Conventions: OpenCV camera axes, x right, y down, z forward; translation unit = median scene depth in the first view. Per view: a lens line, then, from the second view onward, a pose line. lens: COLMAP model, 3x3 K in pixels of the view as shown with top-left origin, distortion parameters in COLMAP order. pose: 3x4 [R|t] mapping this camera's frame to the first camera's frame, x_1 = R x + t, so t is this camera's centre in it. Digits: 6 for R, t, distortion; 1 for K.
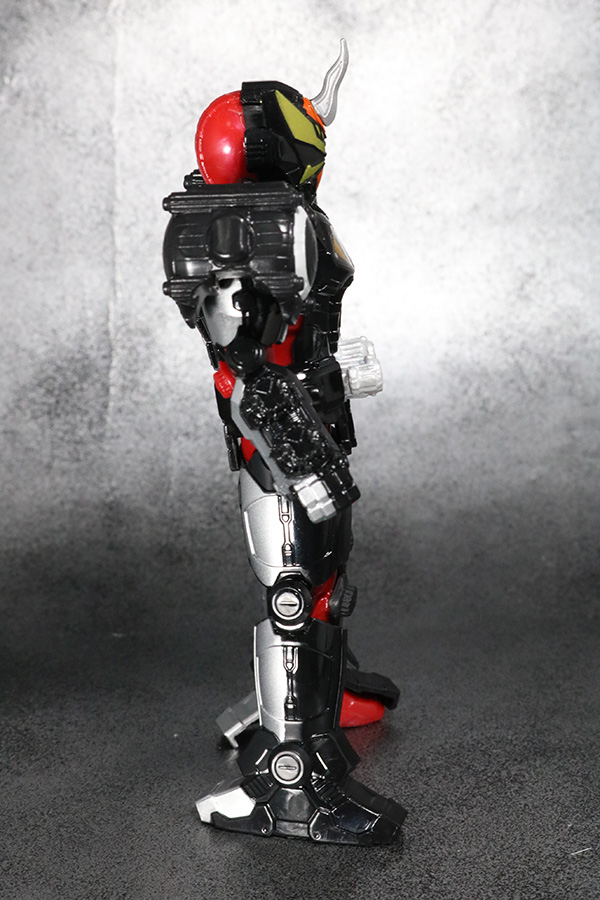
lens RADIAL K [[1817.8, 0, 315.2], [0, 1817.8, 450.6], [0, 0, 1]] dist [0.031839, 0.391896]
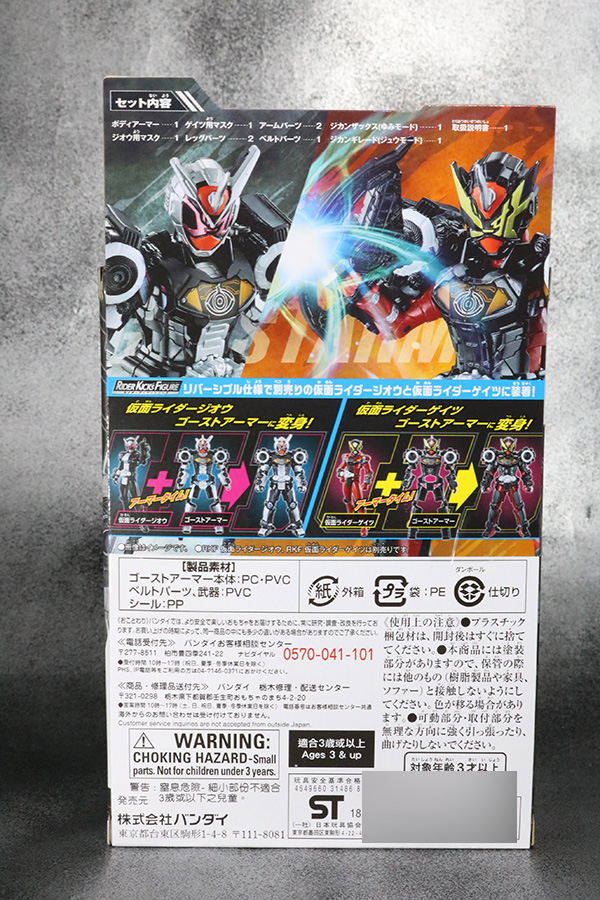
lens RADIAL K [[1729.2, 0, 300.0], [0, 1729.2, 450.0], [0, 0, 1]] dist [0.010459, 0.037508]
pose [[0.997045, 0.033116, -0.069318, 0.079138], [-0.038190, 0.996586, -0.073198, -0.020014], [0.066657, 0.075629, 0.994906, -0.205812]]
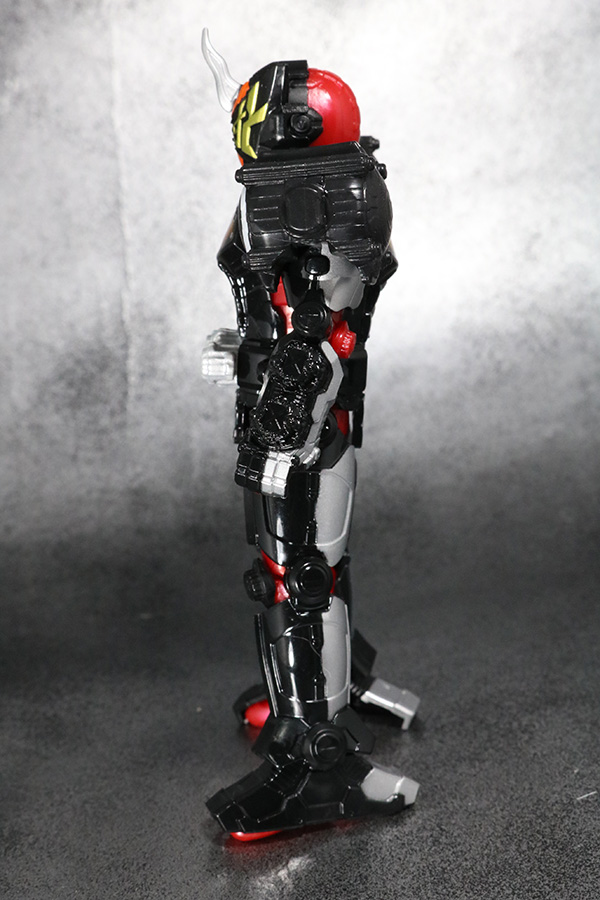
lens RADIAL K [[1817.8, 0, 315.2], [0, 1817.8, 450.6], [0, 0, 1]] dist [0.031839, 0.391896]
pose [[0.996467, -0.068772, -0.048199, 0.037581], [0.069393, 0.997525, 0.011315, 0.002790], [0.047302, -0.014620, 0.998774, -0.015832]]
